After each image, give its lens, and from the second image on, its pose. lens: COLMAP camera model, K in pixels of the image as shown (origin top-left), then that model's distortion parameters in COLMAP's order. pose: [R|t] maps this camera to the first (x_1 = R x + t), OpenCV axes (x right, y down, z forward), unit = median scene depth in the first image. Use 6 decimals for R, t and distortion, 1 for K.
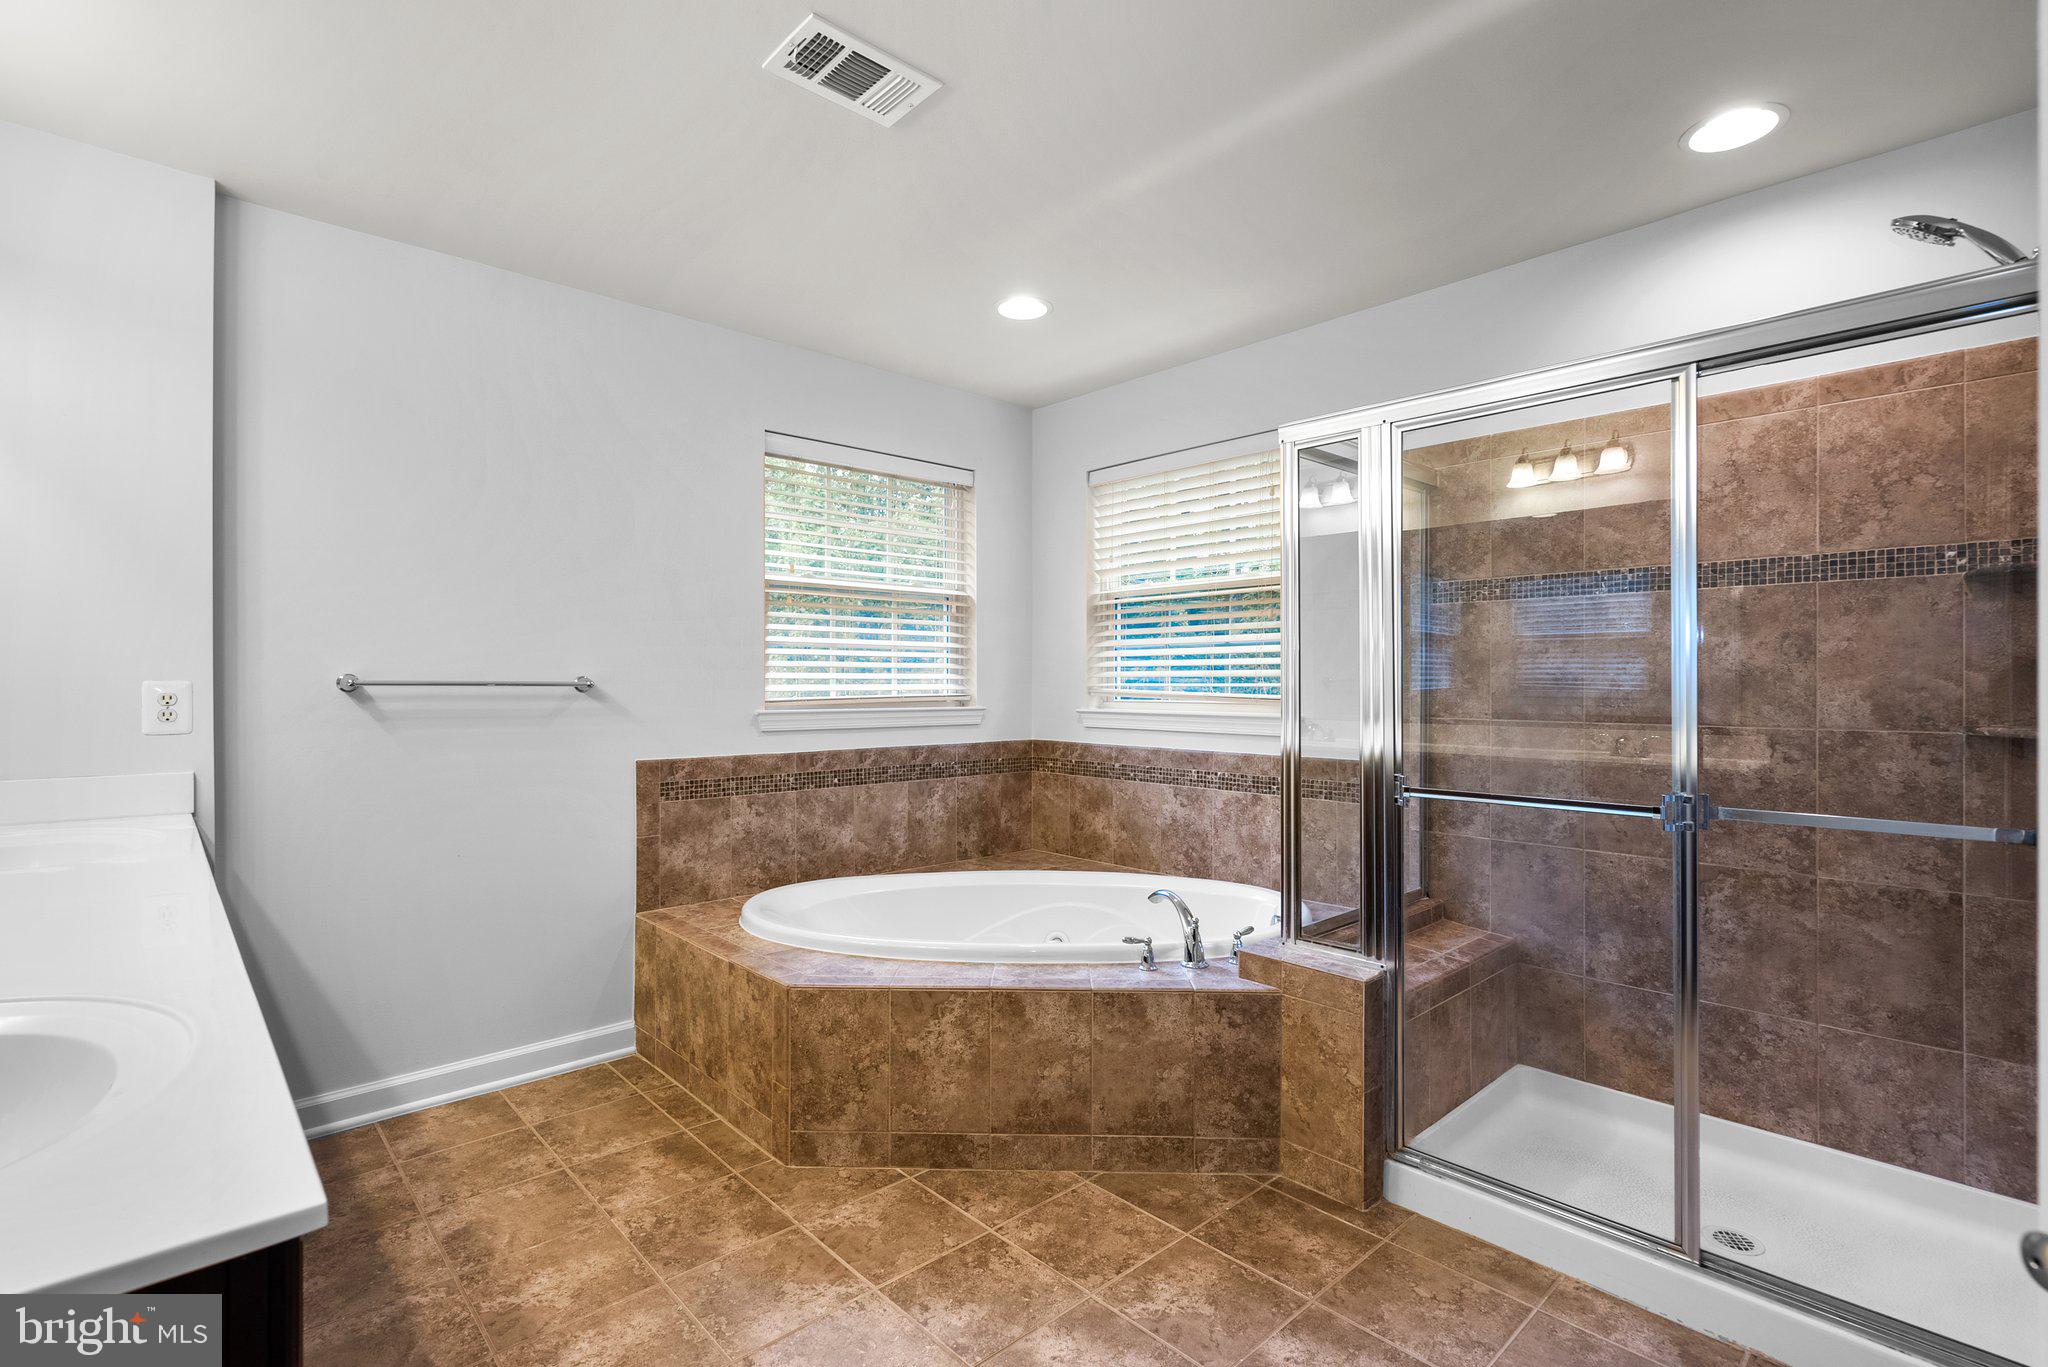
lens RADIAL K [[1053.7, 0, 1020.6], [0, 1053.7, 696.7], [0, 0, 1]] dist [0.001820, 0.000220]
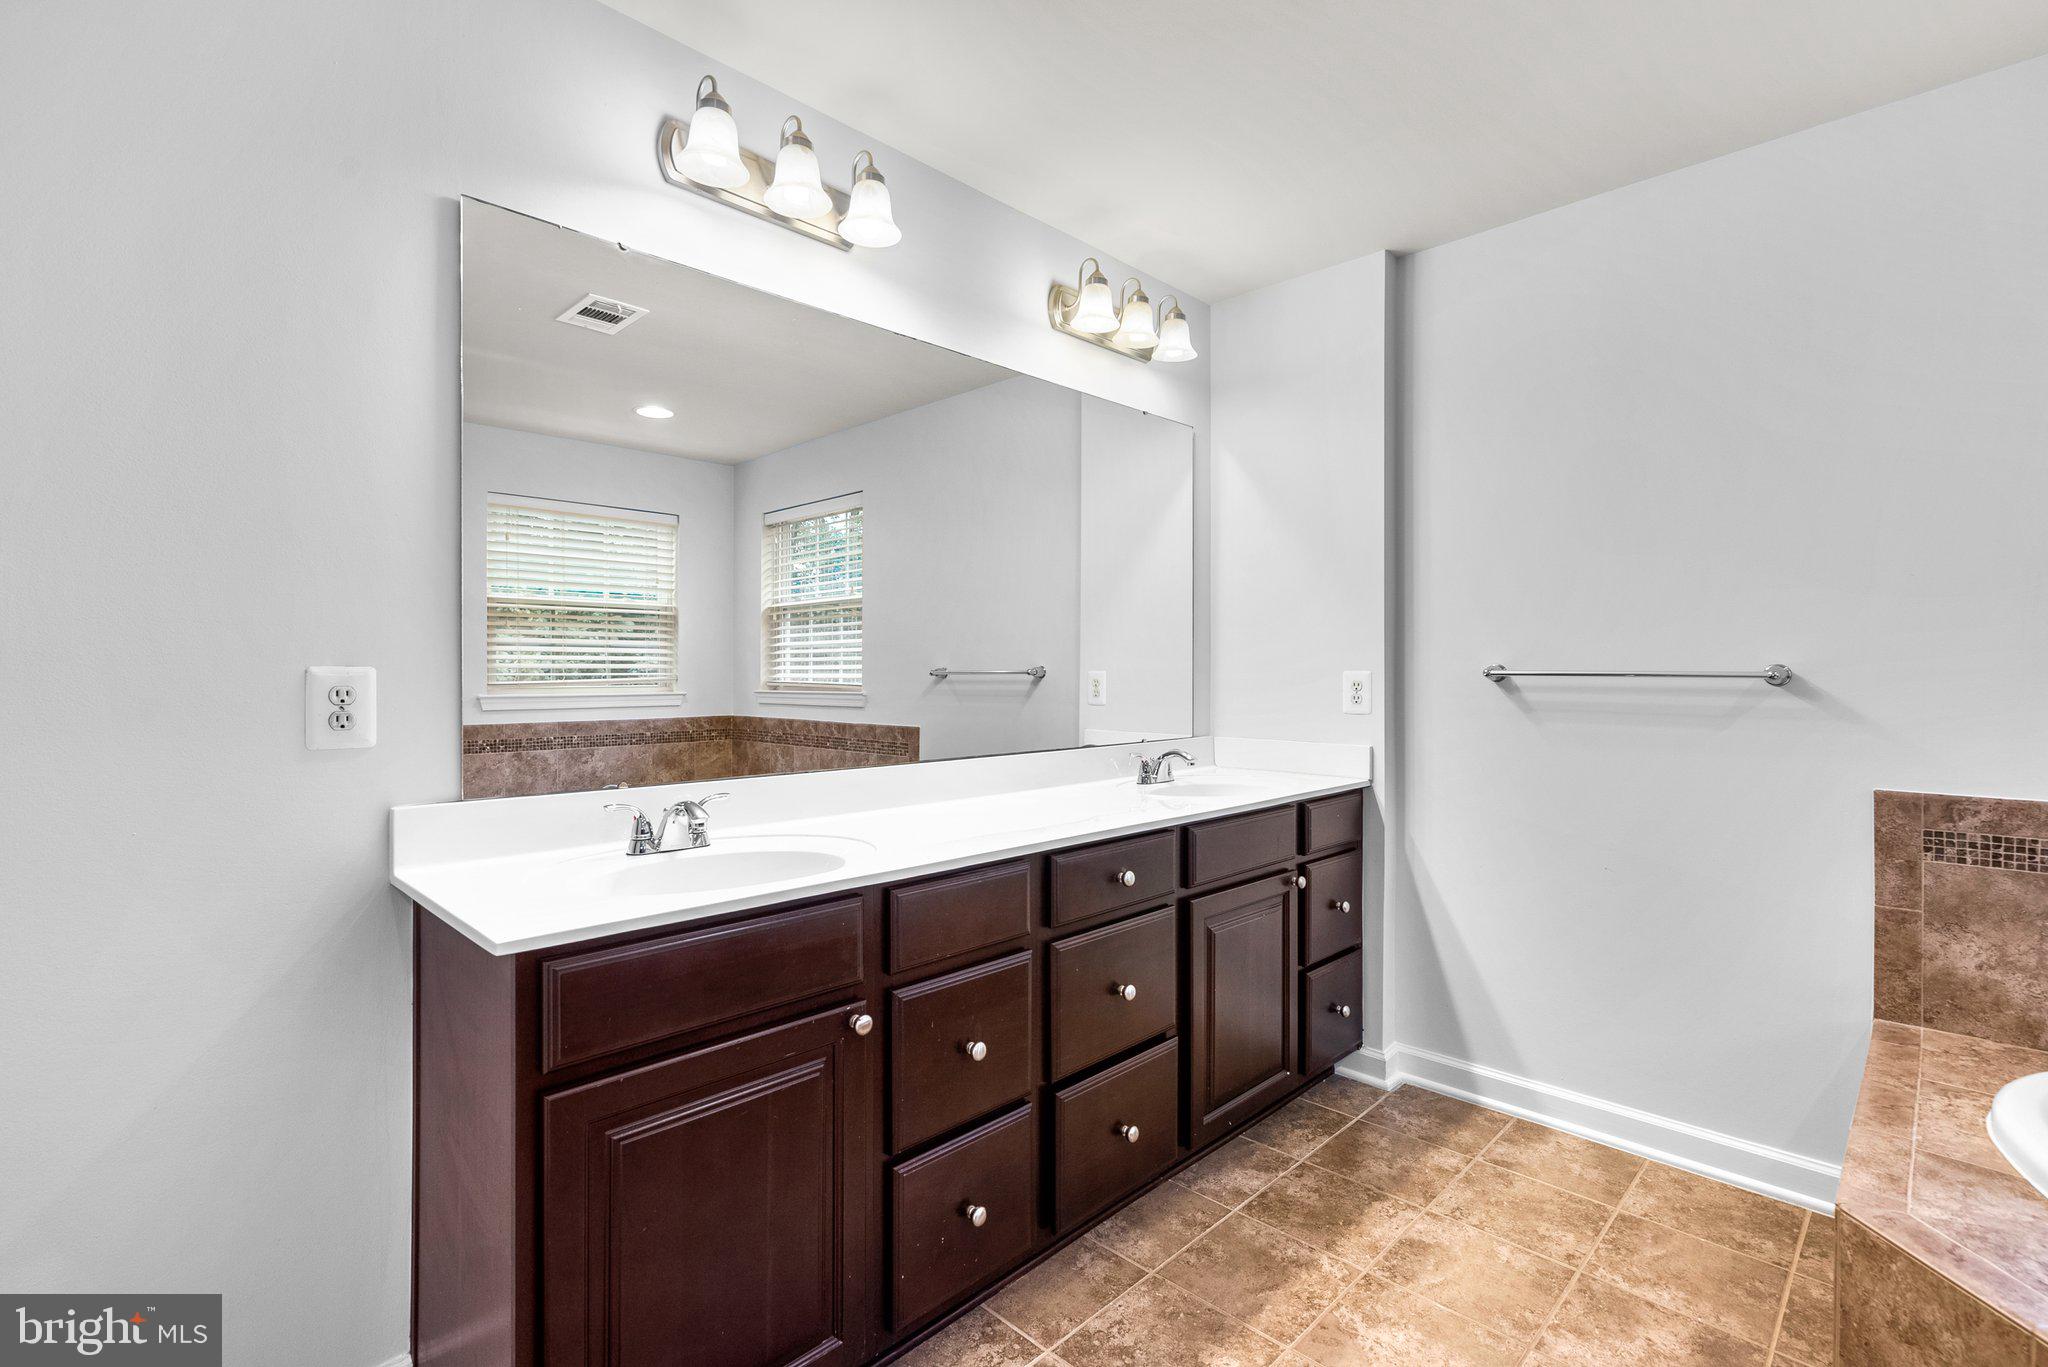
lens RADIAL K [[961.7, 0, 1017.8], [0, 961.7, 676.6], [0, 0, 1]] dist [-0.001118, -0.000646]
pose [[-0.015999, 0.004756, -0.999861, 0.295897], [-0.015173, 0.999872, 0.004999, -0.007058], [0.999757, 0.015251, -0.015925, 0.544441]]
